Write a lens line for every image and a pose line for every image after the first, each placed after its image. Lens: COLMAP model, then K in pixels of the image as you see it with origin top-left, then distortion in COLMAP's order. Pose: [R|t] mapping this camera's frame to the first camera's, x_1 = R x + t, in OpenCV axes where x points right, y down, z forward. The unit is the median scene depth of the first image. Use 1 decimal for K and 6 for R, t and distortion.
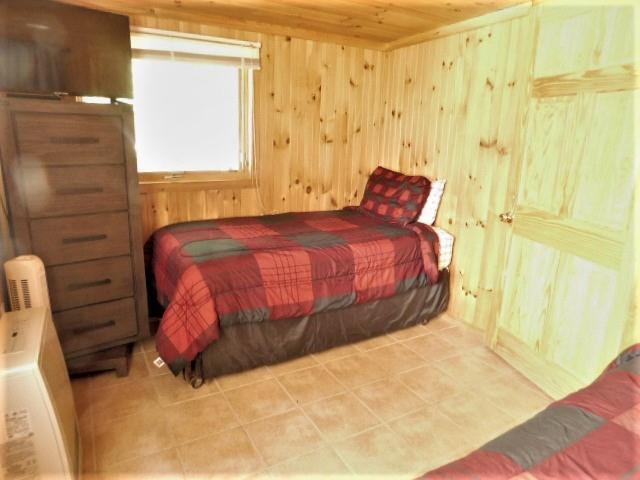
lens RADIAL K [[424.8, 0, 321.1], [0, 424.8, 240.2], [0, 0, 1]] dist [-0.007068, 0.000387]
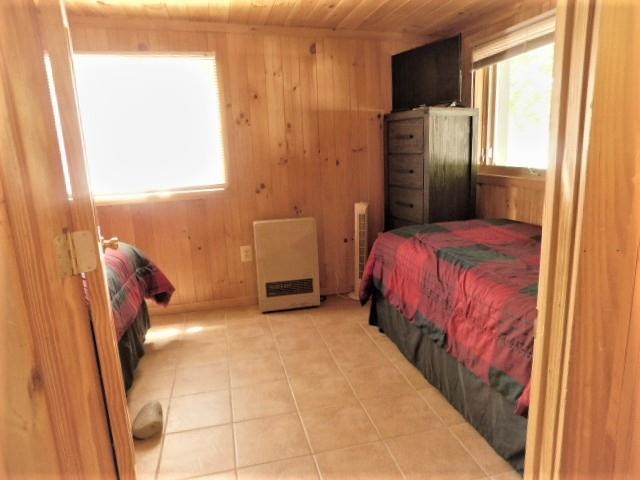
lens RADIAL K [[424.8, 0, 325.3], [0, 424.8, 238.0], [0, 0, 1]] dist [-0.007068, 0.000387]
pose [[-0.274131, 0.182887, -0.944142, 0.956744], [-0.199233, 0.949652, 0.241801, -0.205806], [0.940829, 0.254389, -0.223892, 1.120492]]
